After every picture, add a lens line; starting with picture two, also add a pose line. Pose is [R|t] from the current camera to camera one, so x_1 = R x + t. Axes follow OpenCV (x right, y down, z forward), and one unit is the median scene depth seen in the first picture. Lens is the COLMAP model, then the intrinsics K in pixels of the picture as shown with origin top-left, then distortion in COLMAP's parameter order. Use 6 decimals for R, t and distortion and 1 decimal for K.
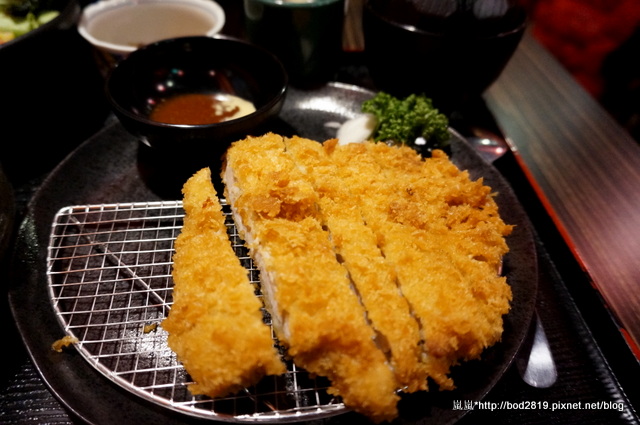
lens RADIAL K [[429.8, 0, 317.0], [0, 429.8, 211.2], [0, 0, 1]] dist [-0.011772, 0.012406]
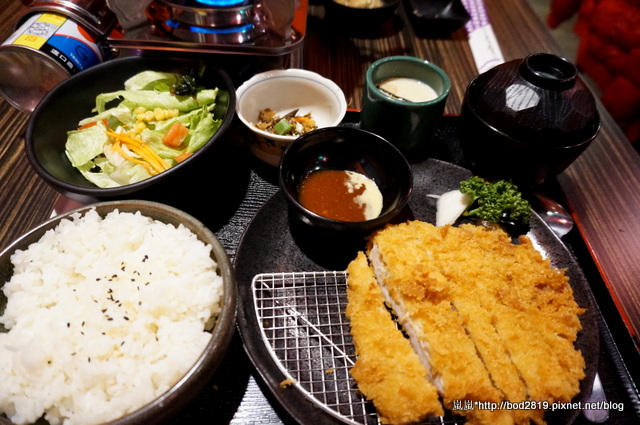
lens RADIAL K [[429.8, 0, 320.1], [0, 429.8, 214.9], [0, 0, 1]] dist [-0.011772, 0.012406]
pose [[0.998833, 0.040026, -0.027043, -0.405479], [-0.037581, 0.995625, 0.085549, -0.378908], [0.030348, -0.084433, 0.995967, -0.424499]]
